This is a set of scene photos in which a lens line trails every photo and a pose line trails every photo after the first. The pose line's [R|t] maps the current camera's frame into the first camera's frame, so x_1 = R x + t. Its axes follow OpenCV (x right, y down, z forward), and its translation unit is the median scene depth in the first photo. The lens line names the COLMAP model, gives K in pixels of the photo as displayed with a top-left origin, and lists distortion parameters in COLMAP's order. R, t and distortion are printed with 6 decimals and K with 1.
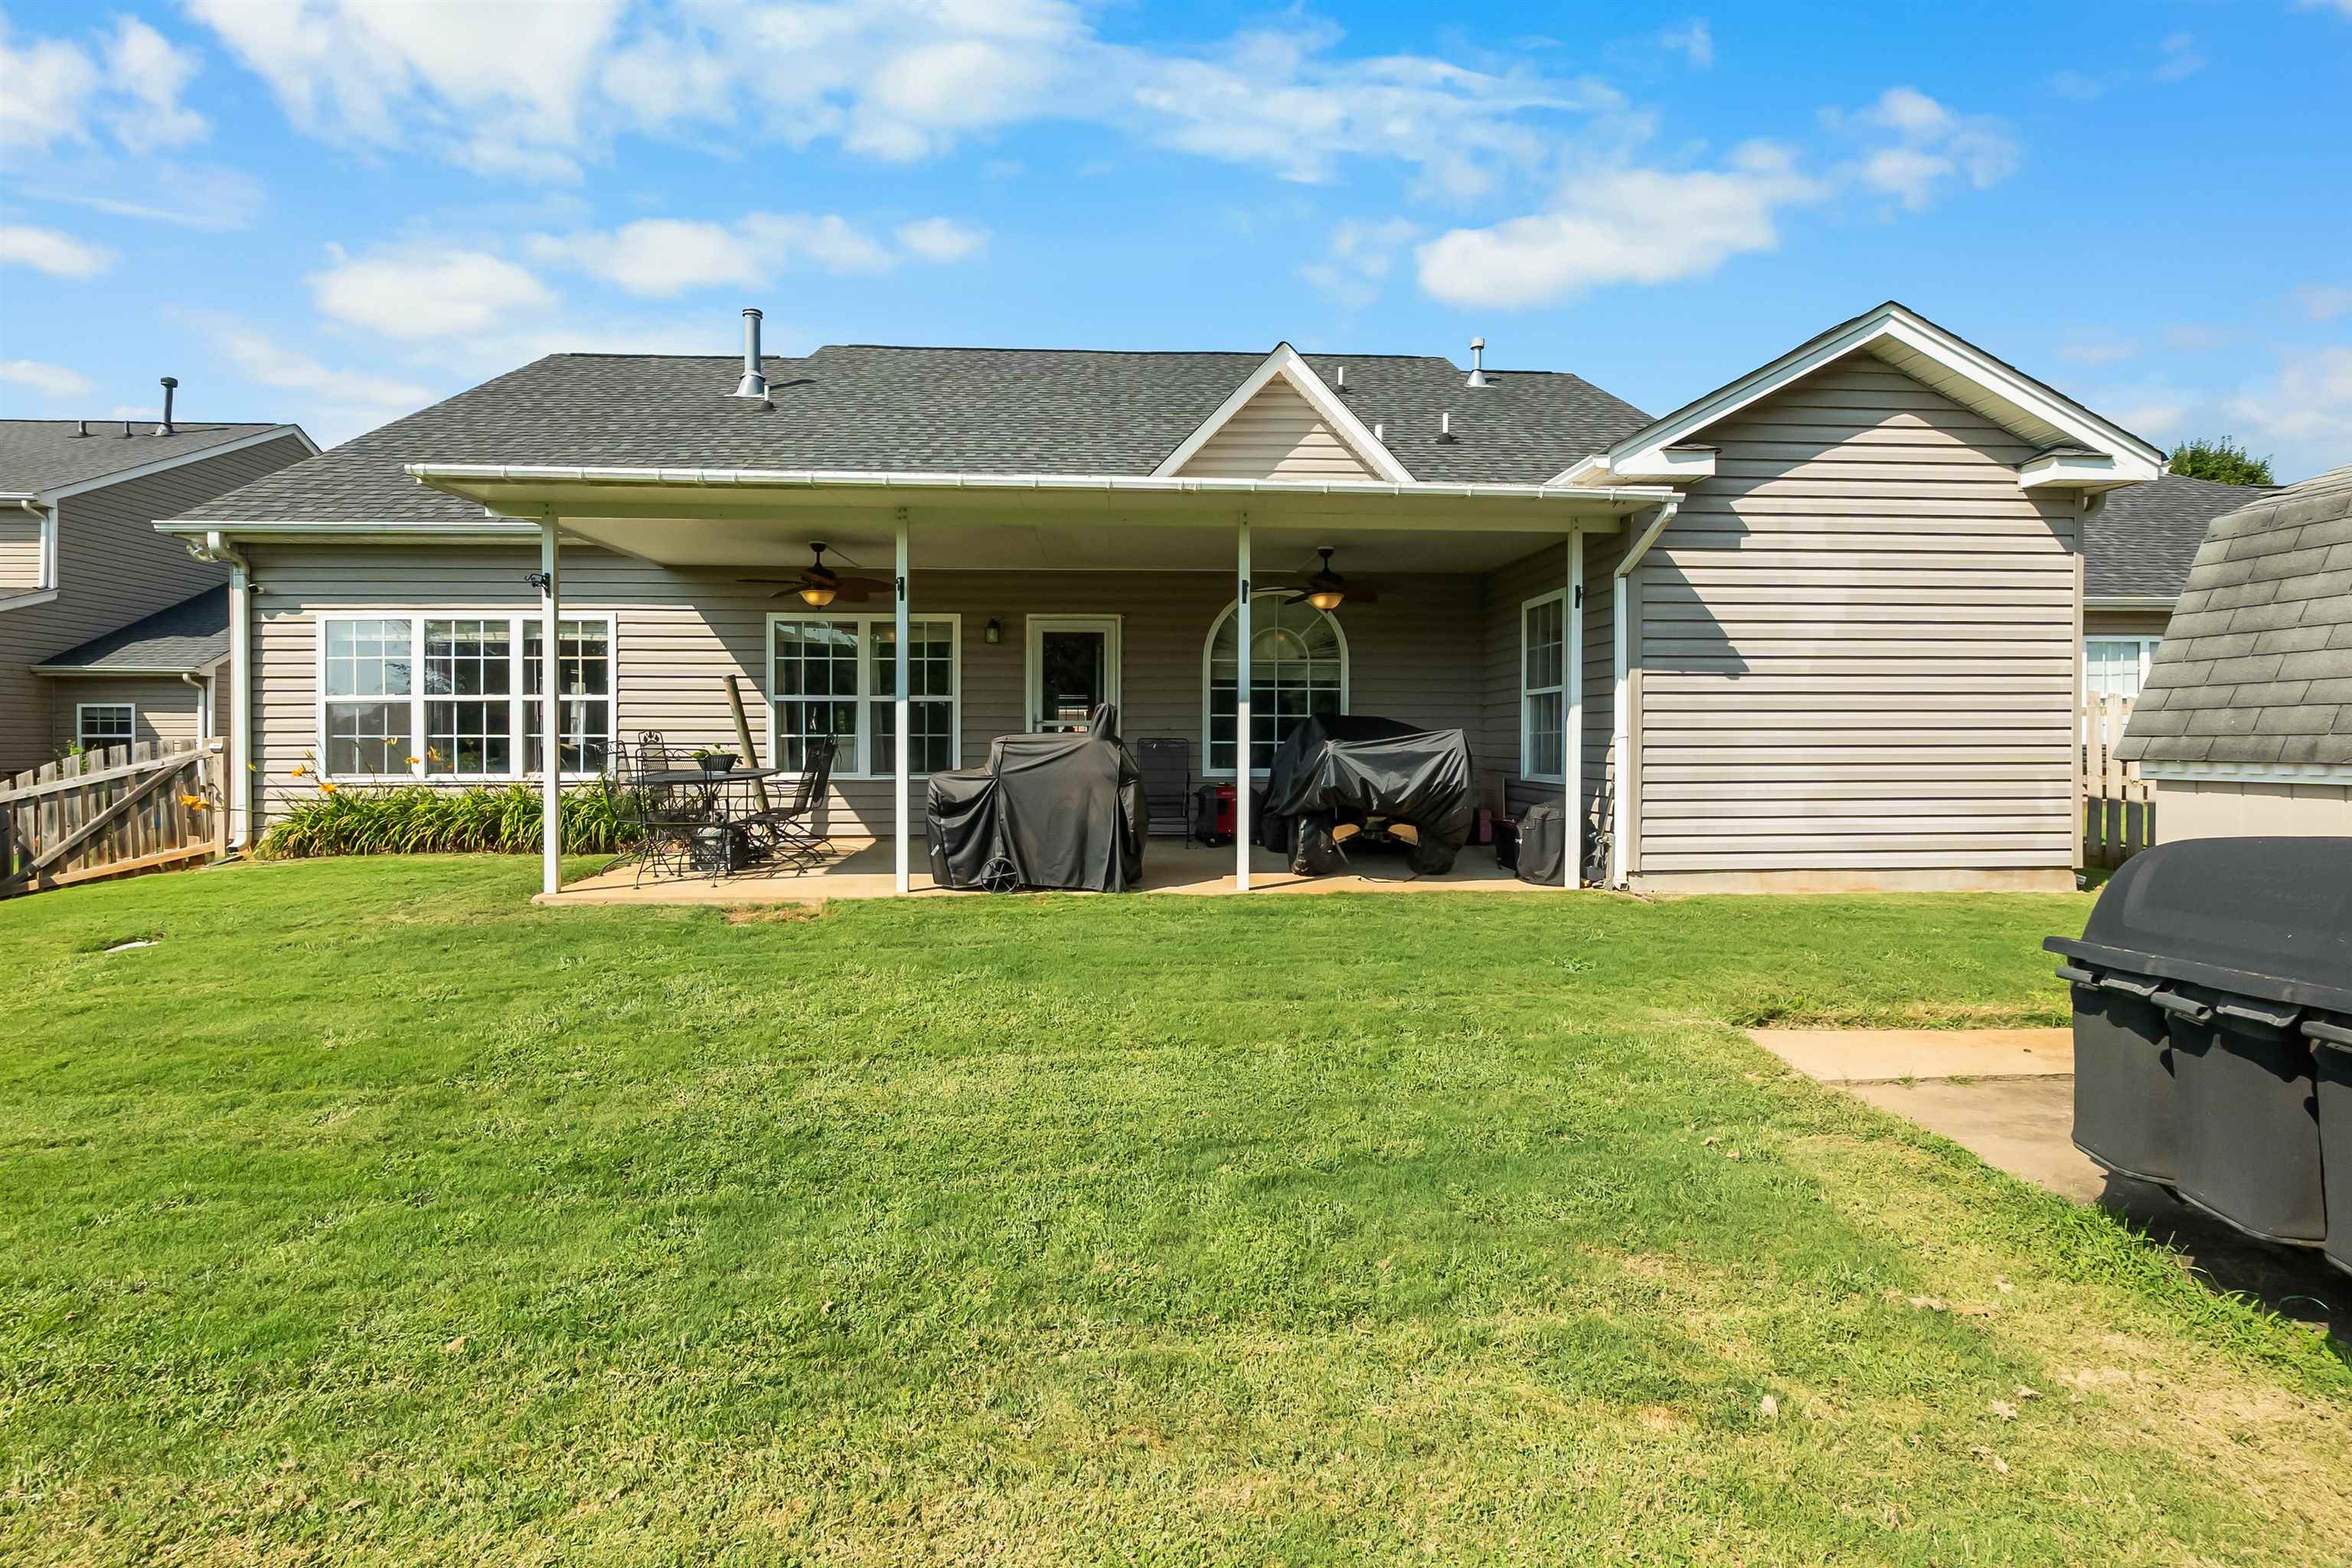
lens RADIAL K [[1082.7, 0, 1139.0], [0, 1082.7, 761.8], [0, 0, 1]] dist [0.002349, -0.000123]
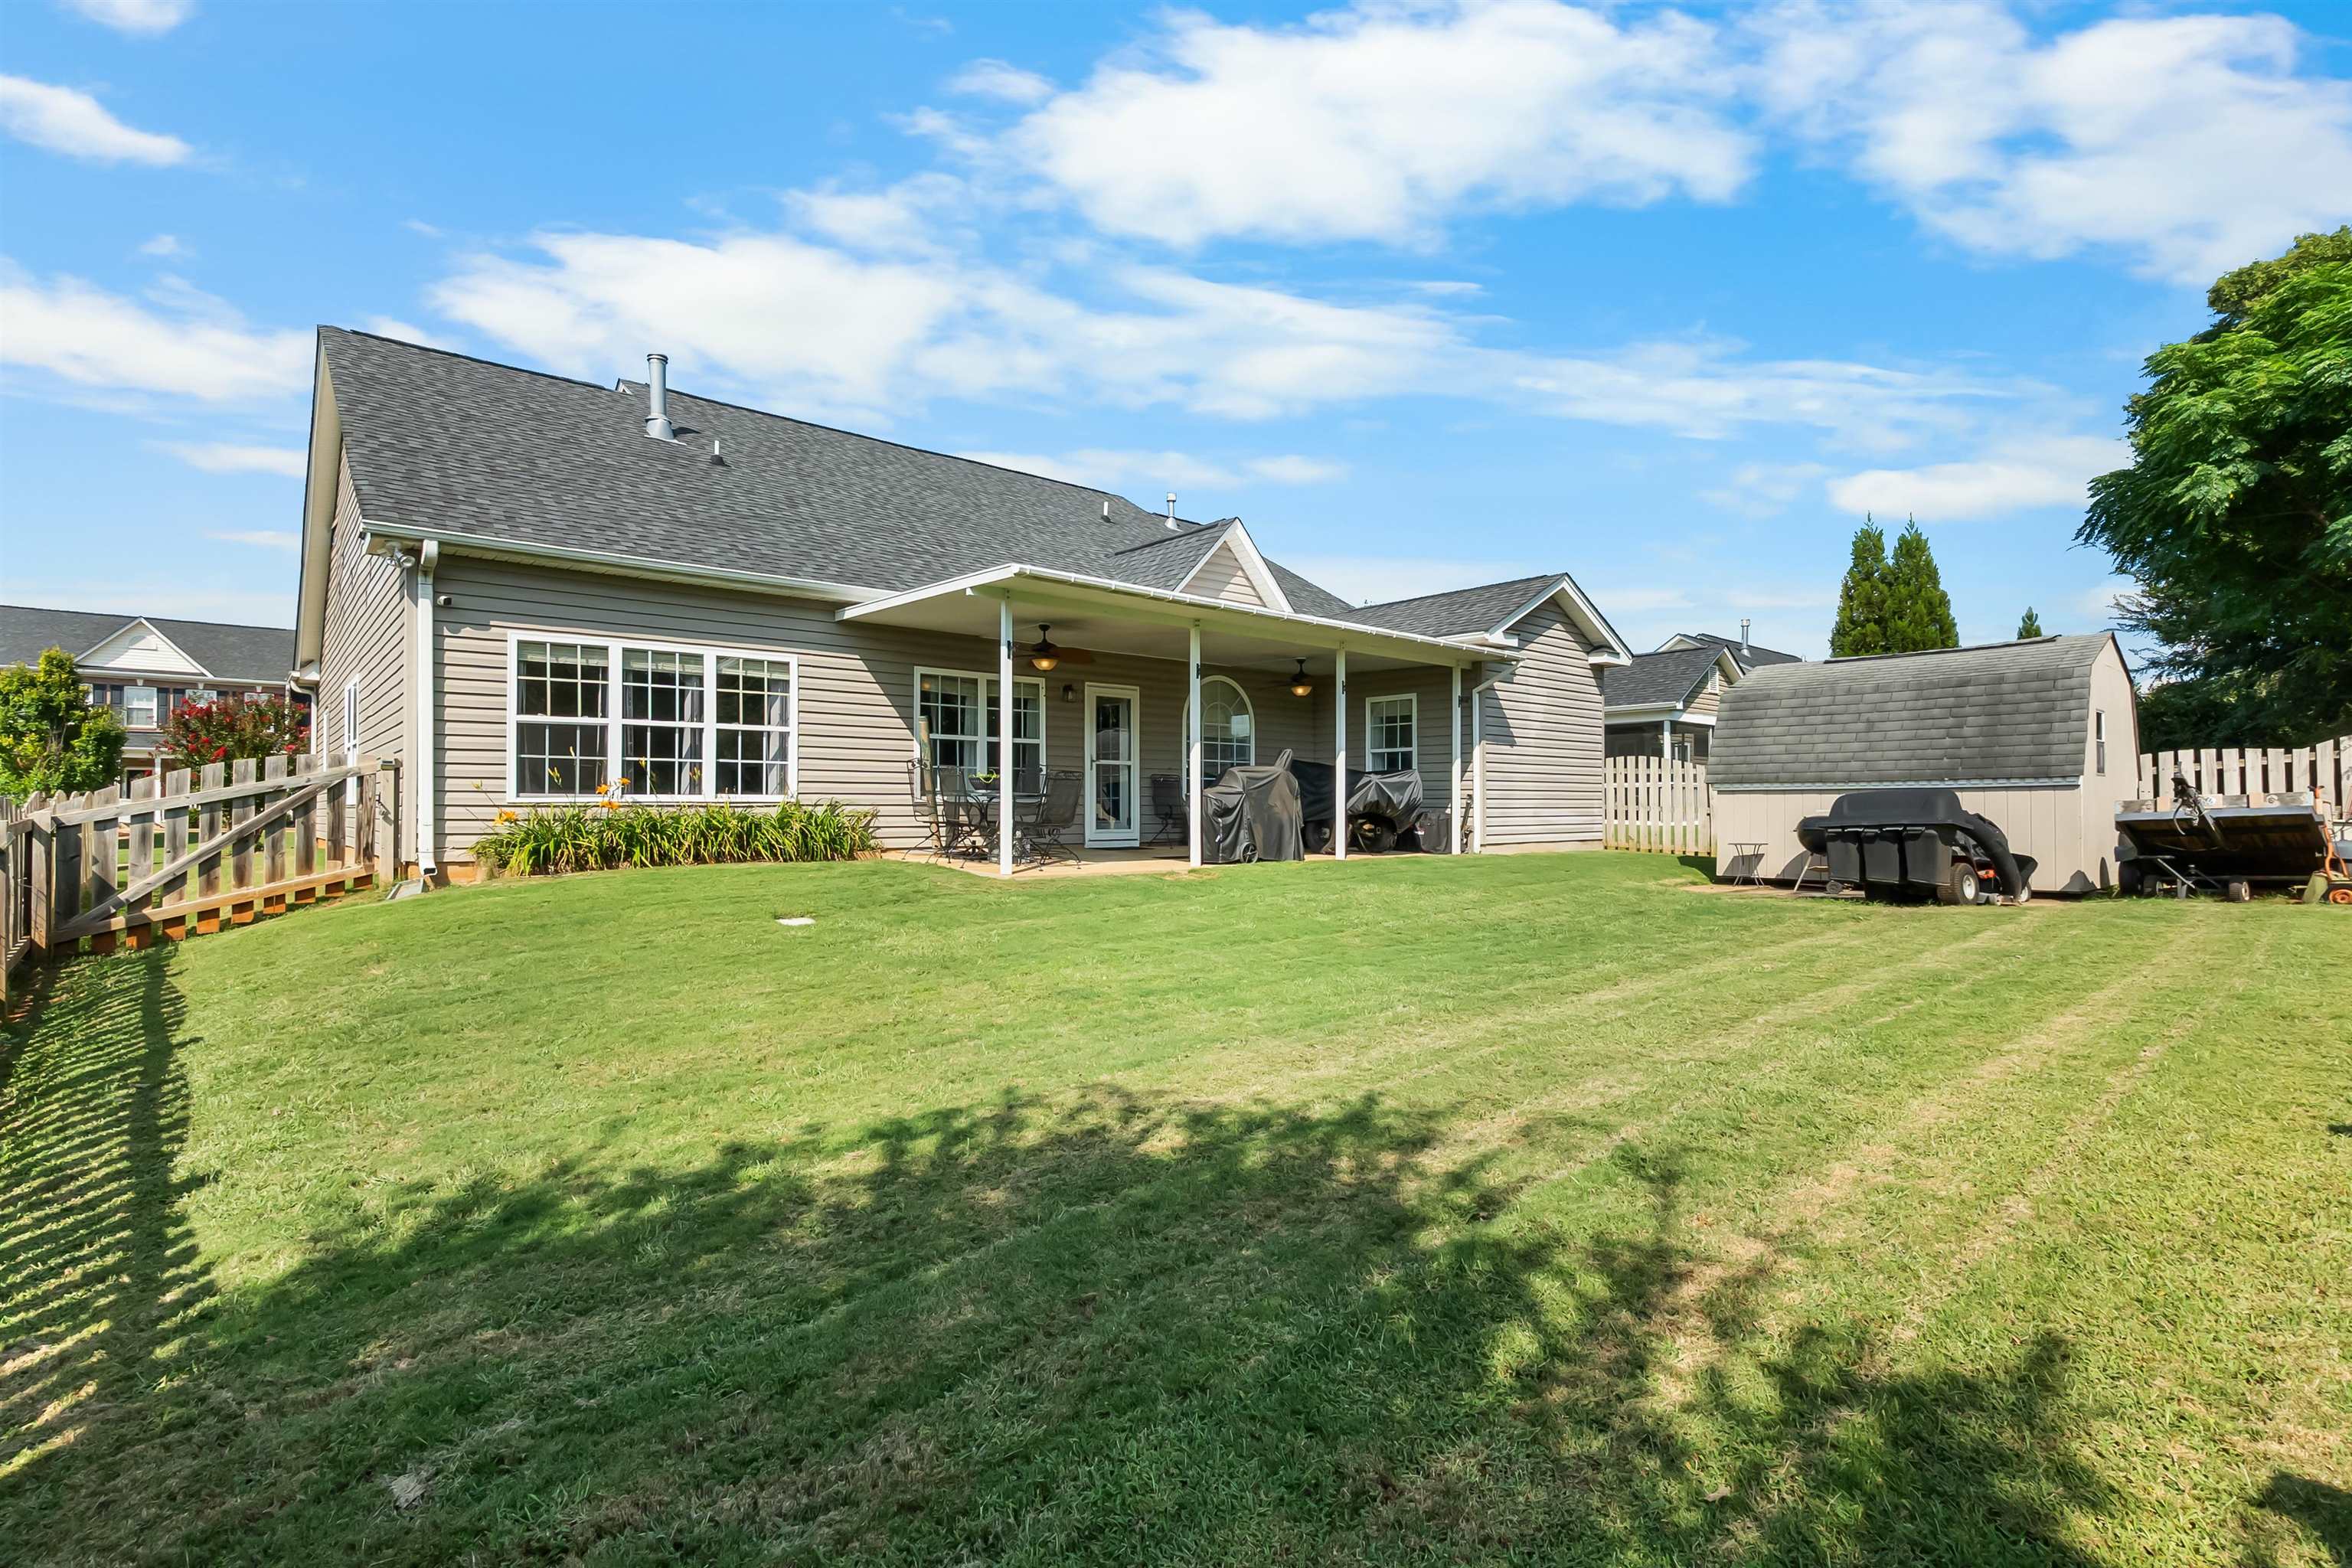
lens RADIAL K [[1082.7, 0, 1184.5], [0, 1082.7, 790.4], [0, 0, 1]] dist [0.002349, -0.000123]
pose [[0.791330, 0.009751, 0.611312, -0.871174], [0.006414, 0.999685, -0.024248, 0.036428], [-0.611356, 0.023109, 0.791018, -0.159125]]
